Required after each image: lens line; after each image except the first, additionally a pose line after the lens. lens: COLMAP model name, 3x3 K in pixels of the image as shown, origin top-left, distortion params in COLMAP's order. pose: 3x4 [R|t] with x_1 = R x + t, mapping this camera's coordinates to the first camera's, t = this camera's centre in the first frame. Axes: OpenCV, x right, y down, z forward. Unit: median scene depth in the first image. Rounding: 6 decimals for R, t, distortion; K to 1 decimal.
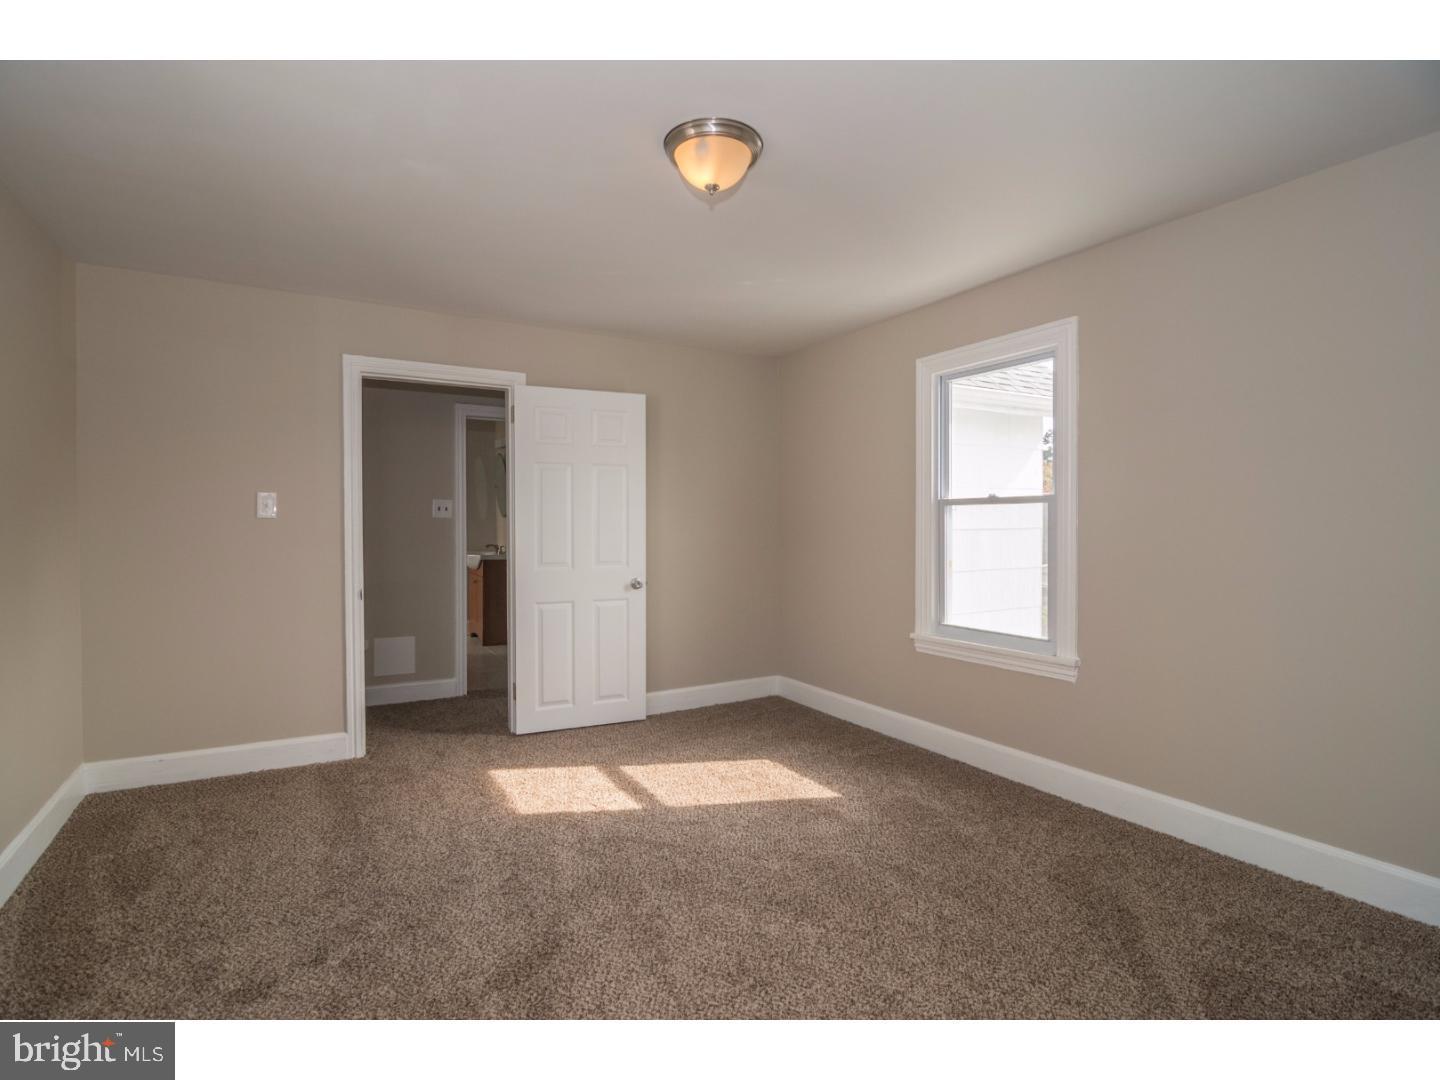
lens RADIAL K [[735.1, 0, 715.1], [0, 735.1, 536.7], [0, 0, 1]] dist [-0.001241, -0.000703]
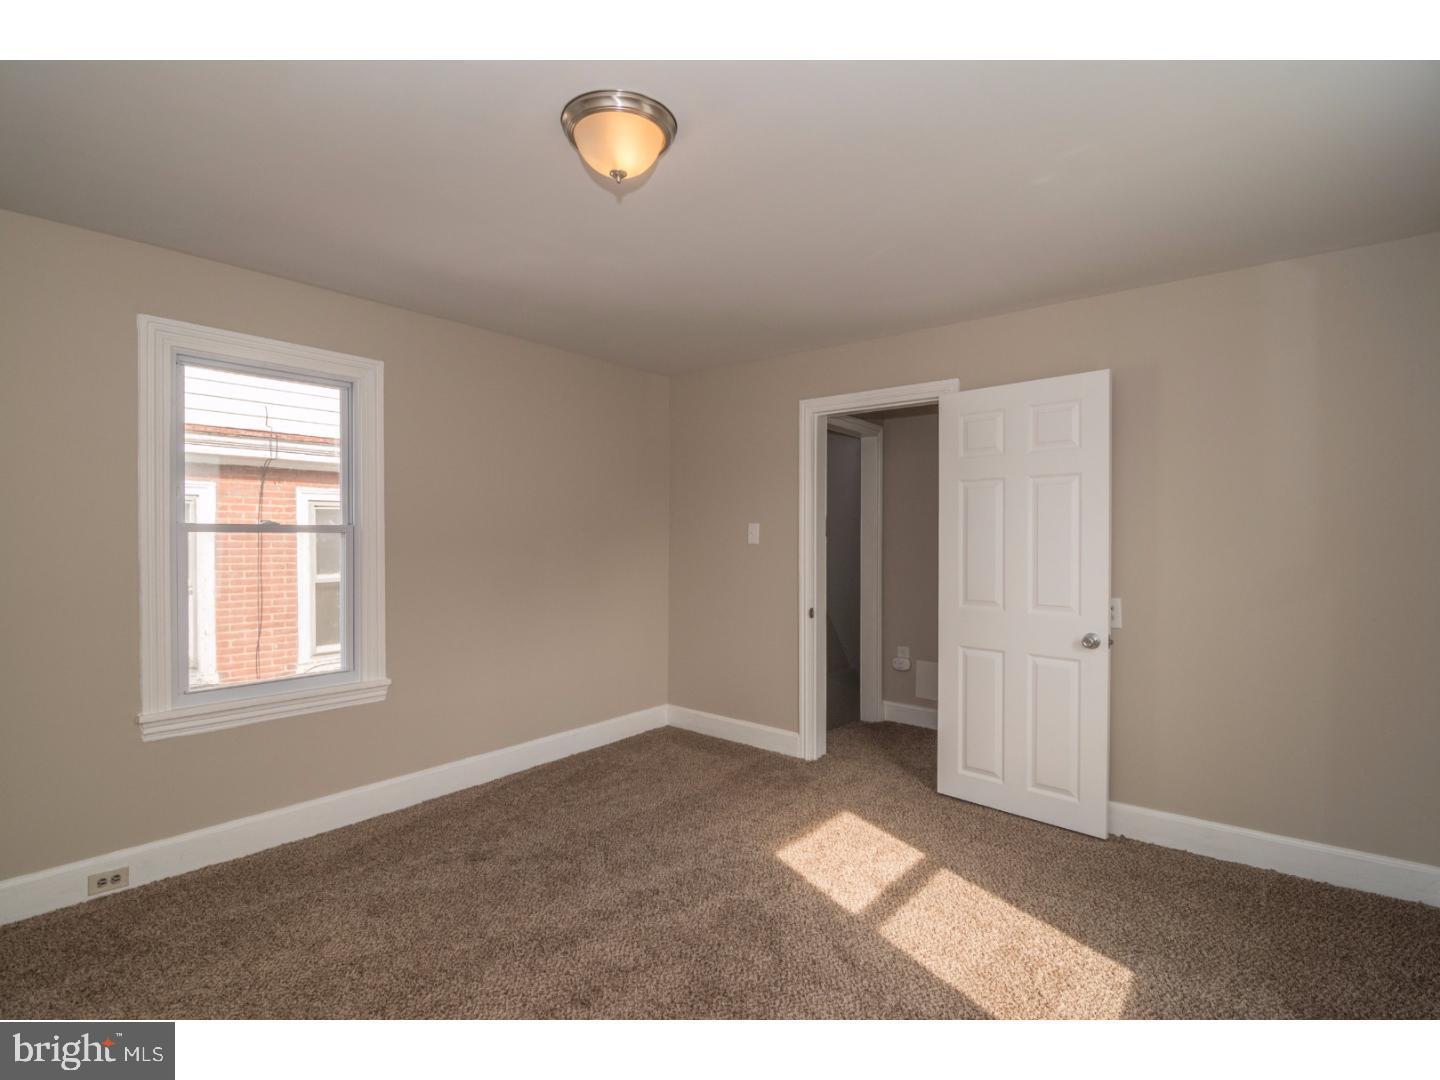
lens RADIAL K [[712.3, 0, 725.2], [0, 712.3, 543.7], [0, 0, 1]] dist [-0.017433, -0.000258]
pose [[0.330411, 0.006858, -0.943812, 0.498292], [-0.027463, 0.999620, -0.002351, -0.020920], [0.943438, 0.026697, 0.330474, 0.531415]]
